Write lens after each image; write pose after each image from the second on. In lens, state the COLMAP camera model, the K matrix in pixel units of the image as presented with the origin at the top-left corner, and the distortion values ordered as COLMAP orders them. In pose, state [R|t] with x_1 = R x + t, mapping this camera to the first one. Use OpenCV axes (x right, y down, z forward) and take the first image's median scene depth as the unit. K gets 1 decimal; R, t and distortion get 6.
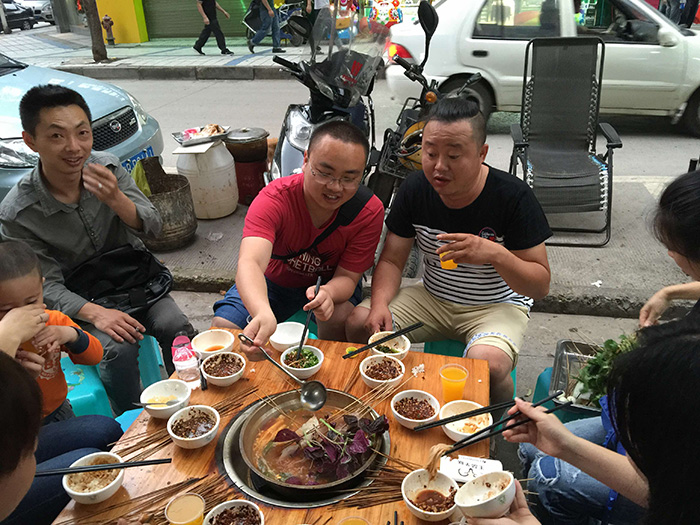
lens RADIAL K [[580.0, 0, 350.0], [0, 580.0, 262.5], [0, 0, 1]] dist [0.083215, -0.080725]
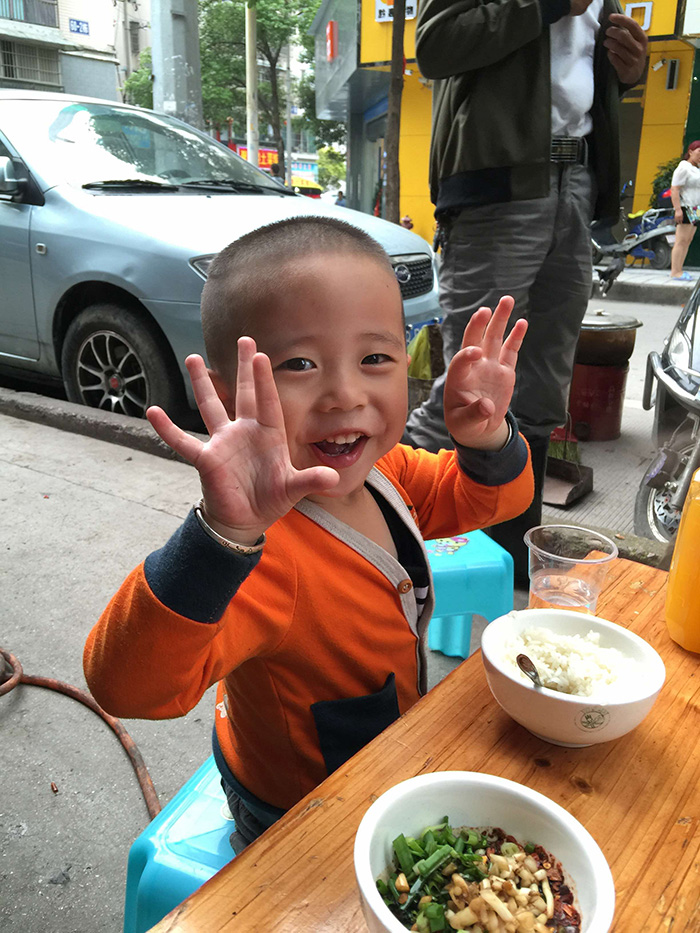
lens RADIAL K [[773.0, 0, 350.0], [0, 773.0, 466.5], [0, 0, 1]] dist [0.083215, -0.080725]
pose [[0.909004, 0.175791, -0.377900, -0.094708], [-0.226304, 0.969575, -0.093329, 0.058816], [0.349996, 0.170357, 0.921130, 0.238281]]
